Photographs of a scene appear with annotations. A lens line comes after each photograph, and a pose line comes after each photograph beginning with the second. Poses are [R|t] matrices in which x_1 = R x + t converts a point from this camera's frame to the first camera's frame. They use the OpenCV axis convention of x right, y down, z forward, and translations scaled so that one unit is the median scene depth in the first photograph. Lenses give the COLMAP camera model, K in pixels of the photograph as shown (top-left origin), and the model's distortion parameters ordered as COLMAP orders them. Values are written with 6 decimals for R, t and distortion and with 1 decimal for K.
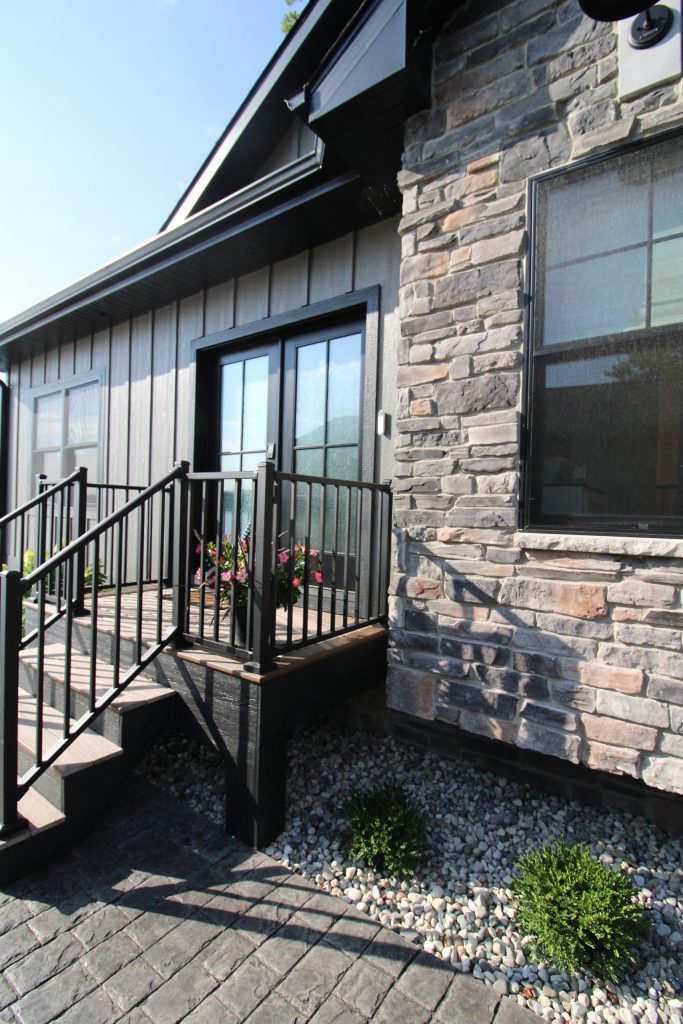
lens RADIAL K [[479.6, 0, 339.7], [0, 479.6, 514.8], [0, 0, 1]] dist [-0.008970, -0.007854]
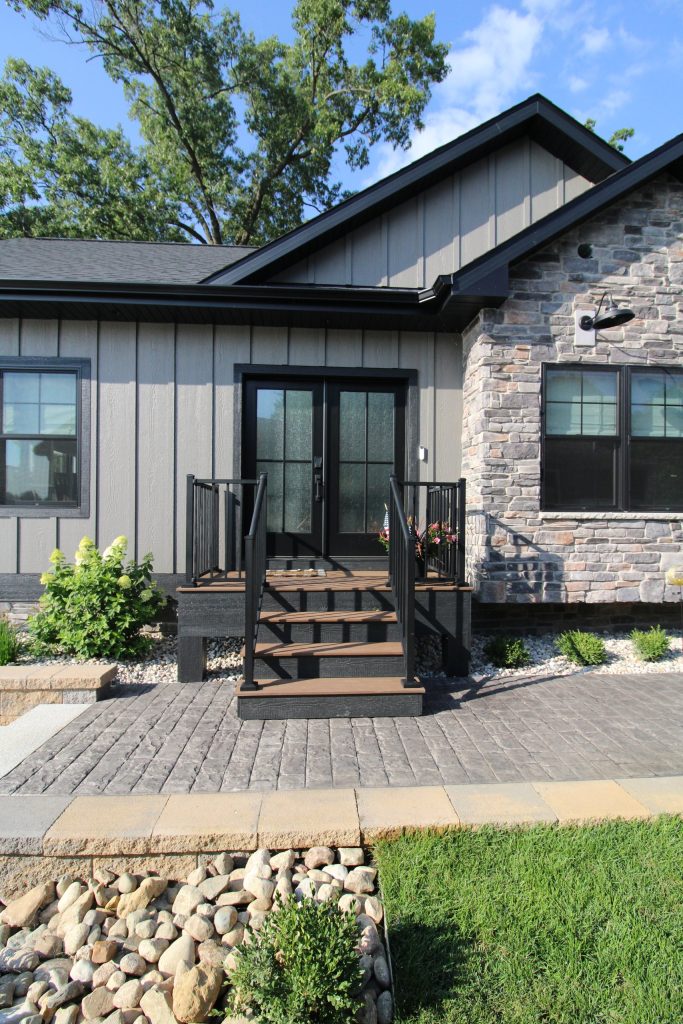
lens RADIAL K [[479.6, 0, 345.4], [0, 479.6, 516.7], [0, 0, 1]] dist [-0.008970, -0.007854]
pose [[0.767729, -0.018106, 0.640519, -1.856601], [0.017583, 0.999820, 0.007188, 0.025035], [-0.640533, 0.005744, 0.767909, -0.190902]]
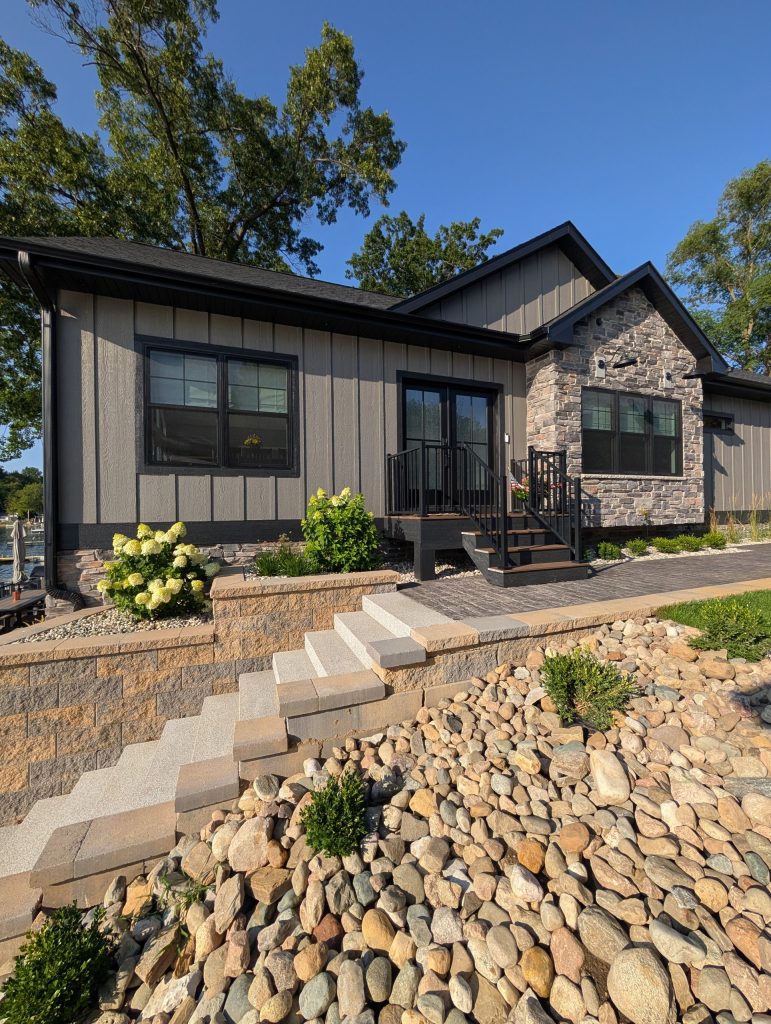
lens RADIAL K [[386.5, 0, 388.1], [0, 386.5, 506.2], [0, 0, 1]] dist [-0.002524, 0.000375]
pose [[0.531434, -0.028712, 0.846613, -3.177083], [0.033242, 0.999362, 0.013025, 0.207145], [-0.846447, 0.021221, 0.532049, 0.657895]]
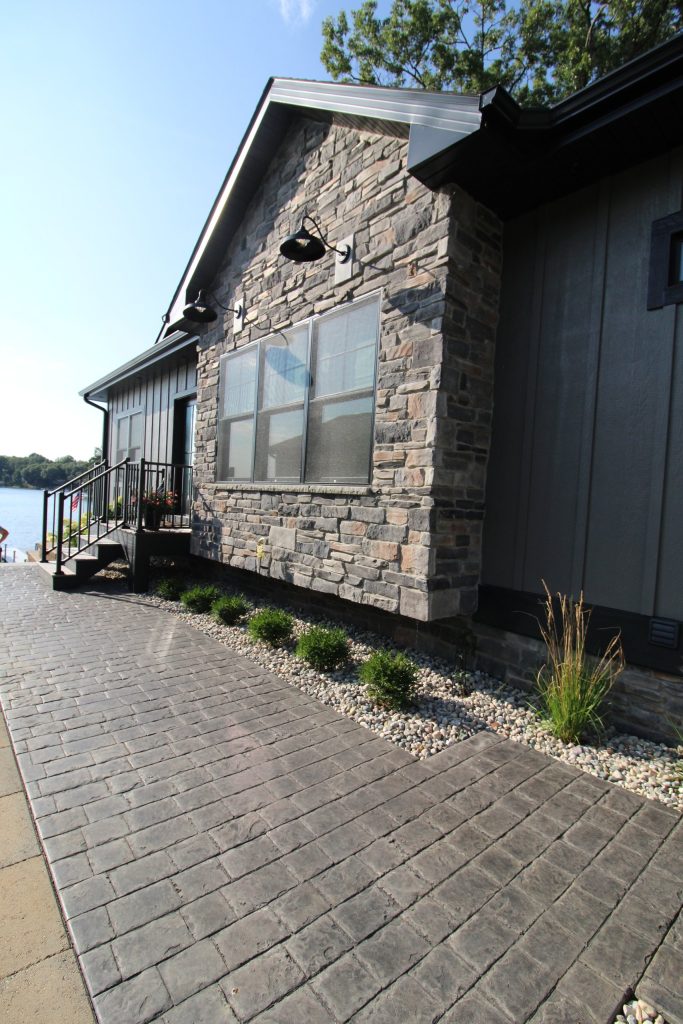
lens RADIAL K [[479.6, 0, 342.8], [0, 479.6, 516.6], [0, 0, 1]] dist [-0.008970, -0.007854]
pose [[0.971800, 0.033619, -0.233398, 1.755093], [-0.029814, 0.999359, 0.019811, 0.149982], [0.233915, -0.012294, 0.972179, -1.546930]]
